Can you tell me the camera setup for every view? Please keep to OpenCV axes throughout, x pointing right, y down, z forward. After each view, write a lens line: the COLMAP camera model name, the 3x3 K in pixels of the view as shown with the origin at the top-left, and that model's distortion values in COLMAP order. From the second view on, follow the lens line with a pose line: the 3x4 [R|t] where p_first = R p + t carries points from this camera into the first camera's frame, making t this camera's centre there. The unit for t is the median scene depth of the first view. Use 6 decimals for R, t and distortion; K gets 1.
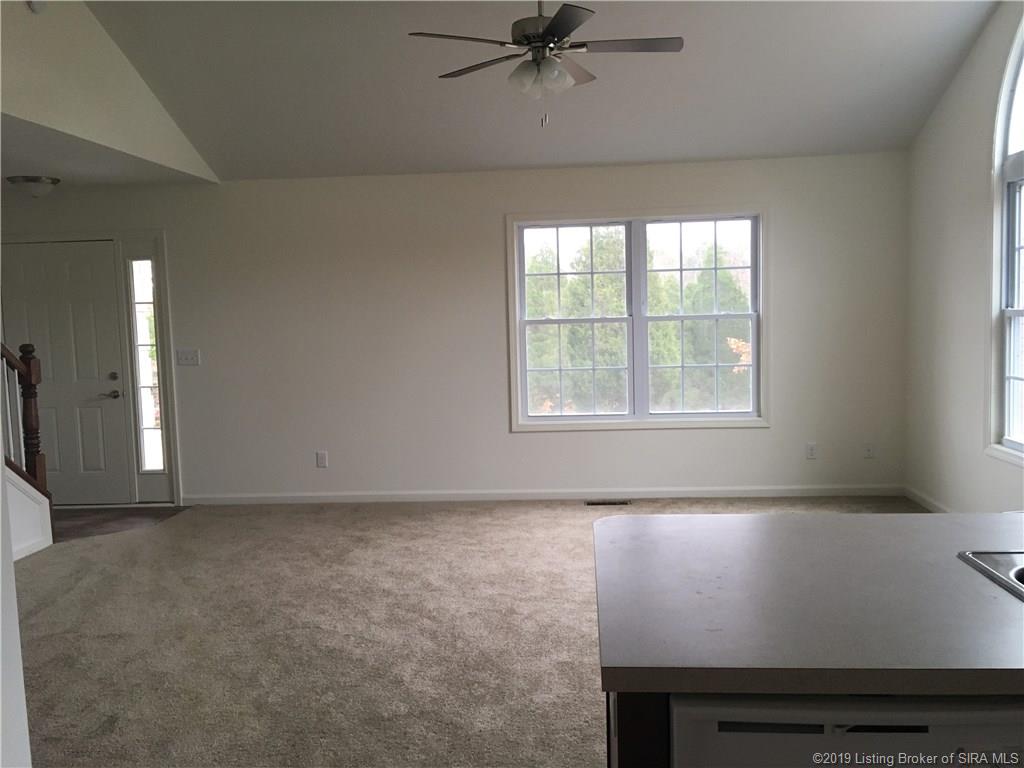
lens RADIAL K [[871.7, 0, 512.0], [0, 871.7, 384.0], [0, 0, 1]] dist [0.085249, -0.123828]
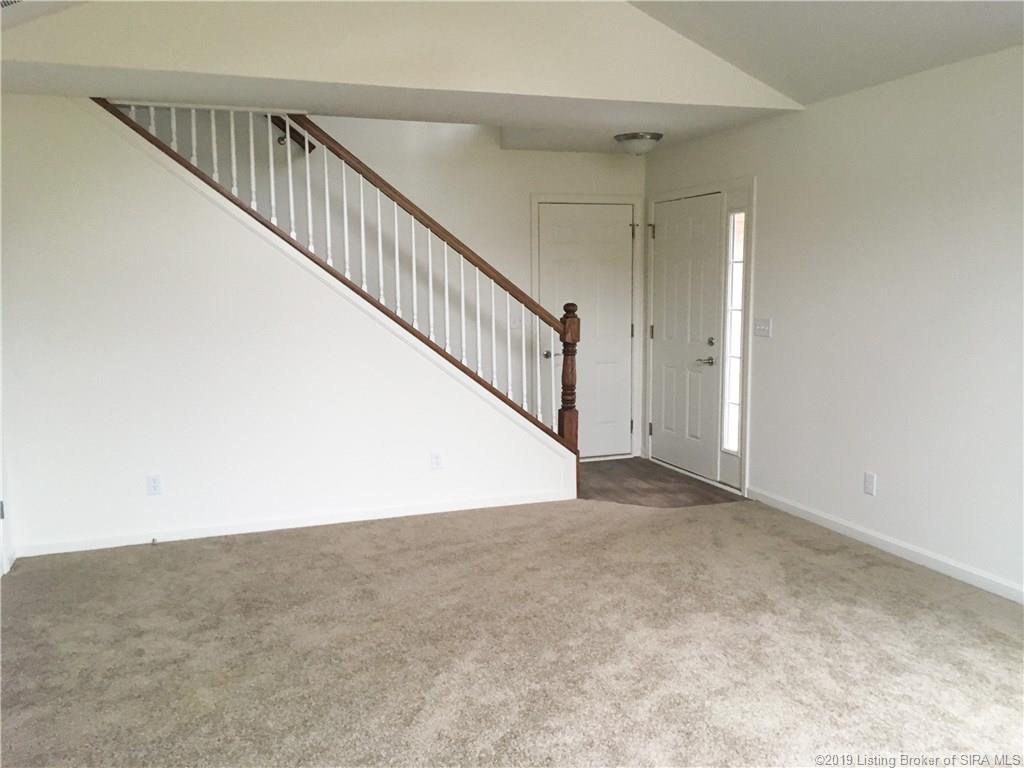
lens RADIAL K [[871.7, 0, 512.0], [0, 871.7, 384.0], [0, 0, 1]] dist [0.085249, -0.123828]
pose [[0.407224, 0.134077, -0.903434, 0.381367], [-0.082357, 0.990527, 0.109880, -0.061661], [0.909608, 0.029658, 0.414408, 0.549772]]
